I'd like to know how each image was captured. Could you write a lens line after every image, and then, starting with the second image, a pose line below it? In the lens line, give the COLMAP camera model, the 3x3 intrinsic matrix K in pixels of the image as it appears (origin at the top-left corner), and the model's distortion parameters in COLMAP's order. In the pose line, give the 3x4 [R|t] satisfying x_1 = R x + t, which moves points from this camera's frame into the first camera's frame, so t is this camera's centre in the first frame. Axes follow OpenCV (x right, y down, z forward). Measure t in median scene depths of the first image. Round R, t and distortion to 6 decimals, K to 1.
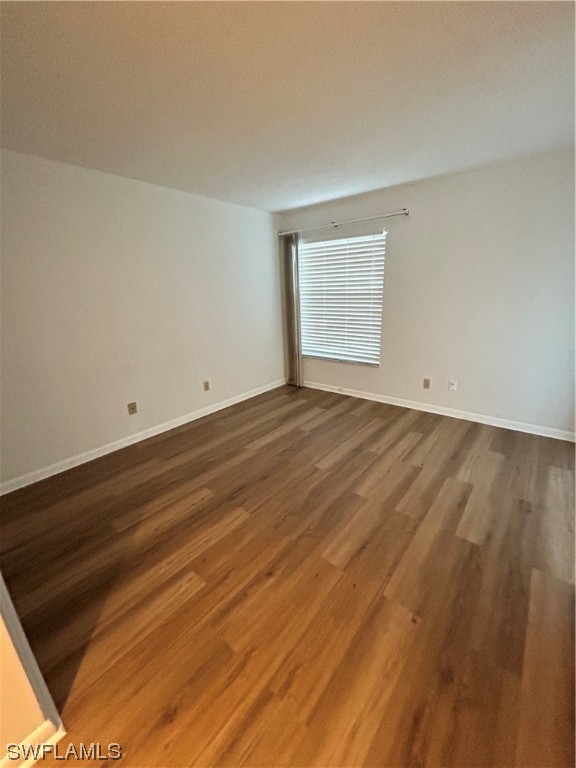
lens RADIAL K [[310.4, 0, 289.6], [0, 310.4, 383.2], [0, 0, 1]] dist [0.002086, 0.000470]
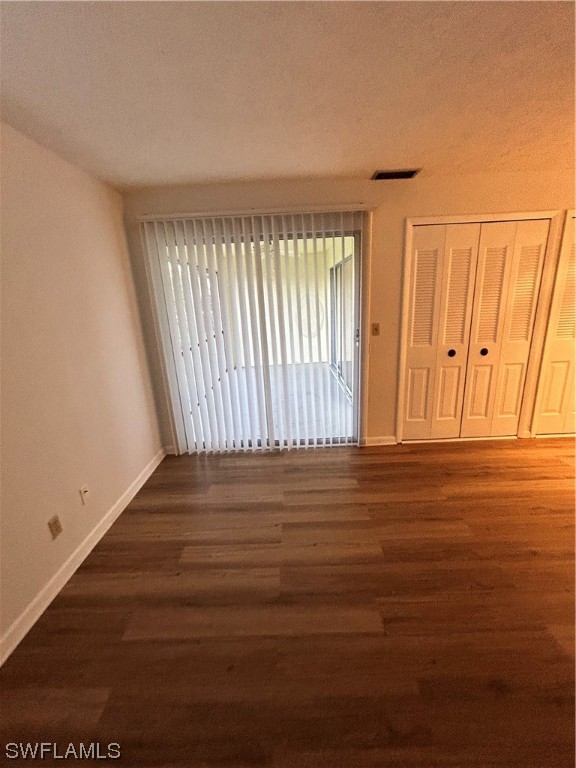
lens RADIAL K [[310.4, 0, 290.3], [0, 310.4, 382.8], [0, 0, 1]] dist [0.002086, 0.000470]
pose [[-0.628331, -0.157558, 0.761824, -0.173656], [0.288281, 0.862400, 0.416125, -0.407880], [-0.722560, 0.481084, -0.496452, 1.228702]]
